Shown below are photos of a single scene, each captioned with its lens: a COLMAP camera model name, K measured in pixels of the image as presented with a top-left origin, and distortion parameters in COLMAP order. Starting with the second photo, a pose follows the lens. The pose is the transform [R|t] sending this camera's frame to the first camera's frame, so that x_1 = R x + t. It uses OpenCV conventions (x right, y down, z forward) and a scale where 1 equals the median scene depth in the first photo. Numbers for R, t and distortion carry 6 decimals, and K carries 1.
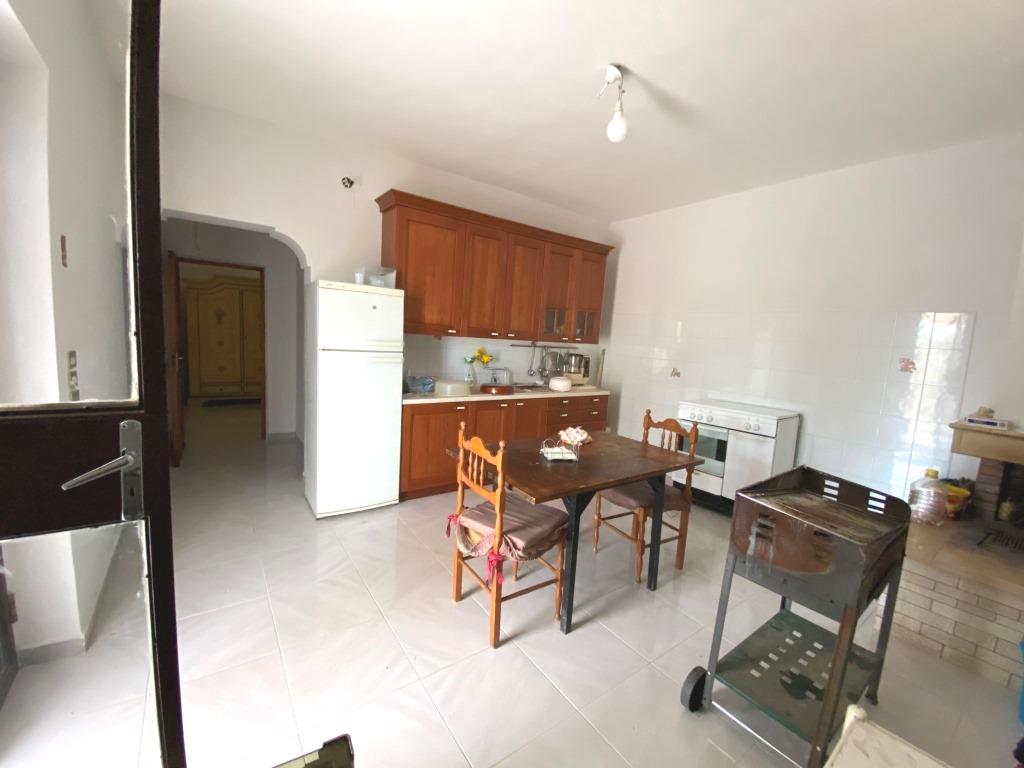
lens RADIAL K [[408.8, 0, 509.3], [0, 408.8, 385.9], [0, 0, 1]] dist [-0.000222, 0.000003]
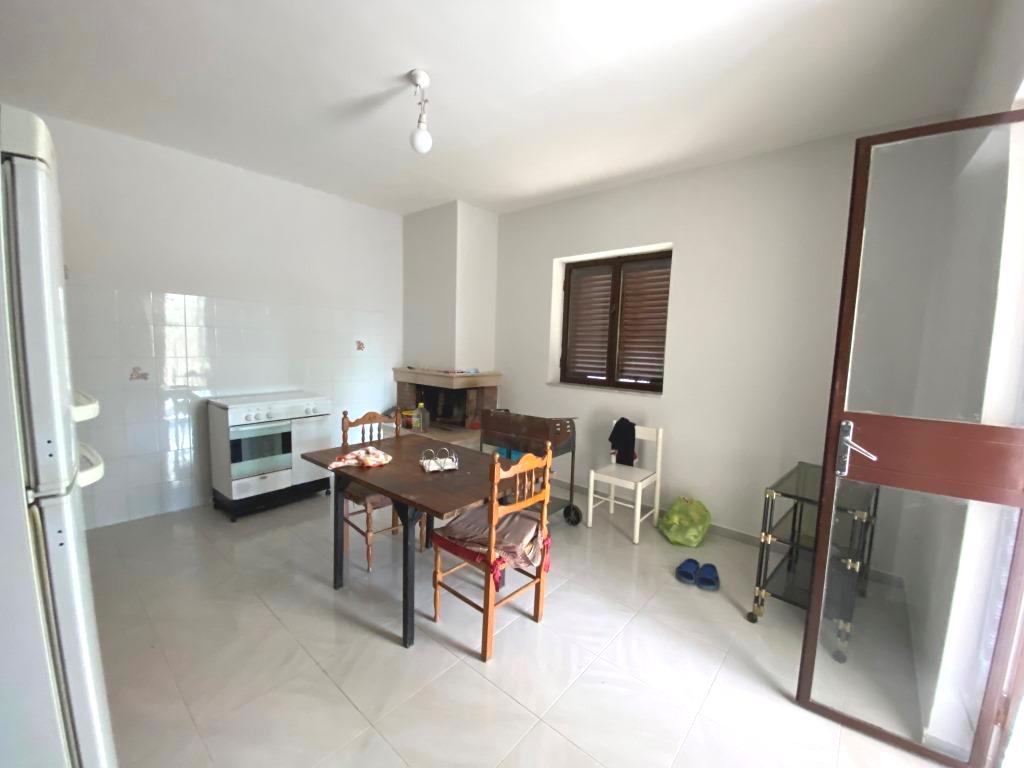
lens RADIAL K [[408.8, 0, 511.2], [0, 408.8, 387.0], [0, 0, 1]] dist [-0.000222, 0.000003]
pose [[-0.246670, -0.166045, 0.954768, -0.688202], [0.070278, 0.979553, 0.188512, -0.156587], [-0.966548, 0.113599, -0.229957, 0.860090]]
